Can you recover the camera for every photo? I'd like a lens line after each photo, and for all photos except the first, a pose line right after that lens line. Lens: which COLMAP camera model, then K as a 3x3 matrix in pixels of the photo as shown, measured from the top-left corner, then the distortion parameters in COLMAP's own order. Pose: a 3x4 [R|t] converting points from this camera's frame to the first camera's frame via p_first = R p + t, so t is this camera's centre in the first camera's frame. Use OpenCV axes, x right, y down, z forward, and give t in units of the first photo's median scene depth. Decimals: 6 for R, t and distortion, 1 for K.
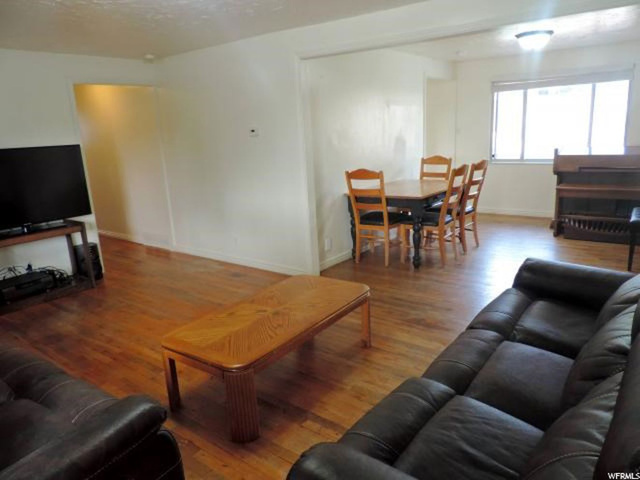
lens RADIAL K [[461.3, 0, 320.0], [0, 461.3, 240.0], [0, 0, 1]] dist [0.004878, 0.000949]
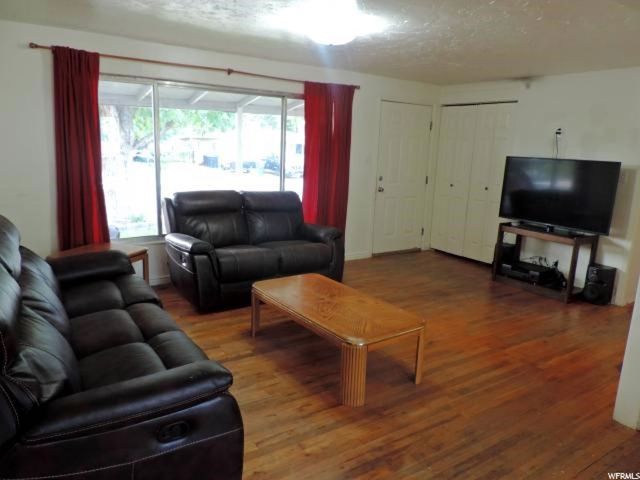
lens RADIAL K [[461.3, 0, 320.0], [0, 461.3, 240.0], [0, 0, 1]] dist [0.004878, 0.000949]
pose [[-0.327604, 0.232898, -0.915661, 0.717724], [-0.239036, 0.917182, 0.318807, -0.269710], [0.914077, 0.323318, -0.244801, 0.919915]]
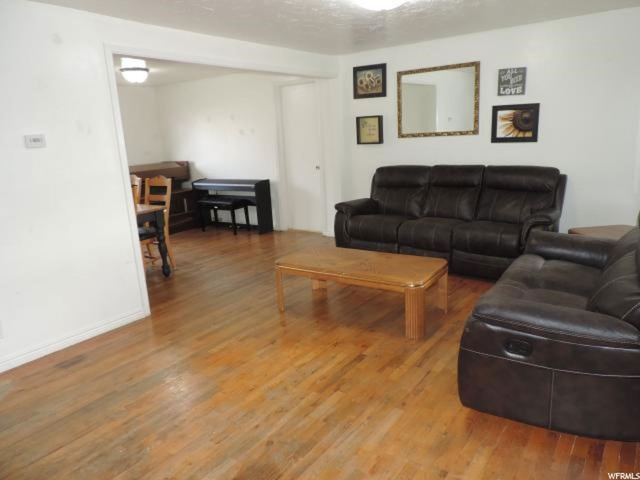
lens RADIAL K [[461.3, 0, 320.0], [0, 461.3, 240.0], [0, 0, 1]] dist [0.004878, 0.000949]
pose [[-0.014127, -0.178511, 0.983837, -1.043435], [0.286432, 0.941977, 0.175028, -0.129982], [-0.957996, 0.284275, 0.037824, 0.789149]]
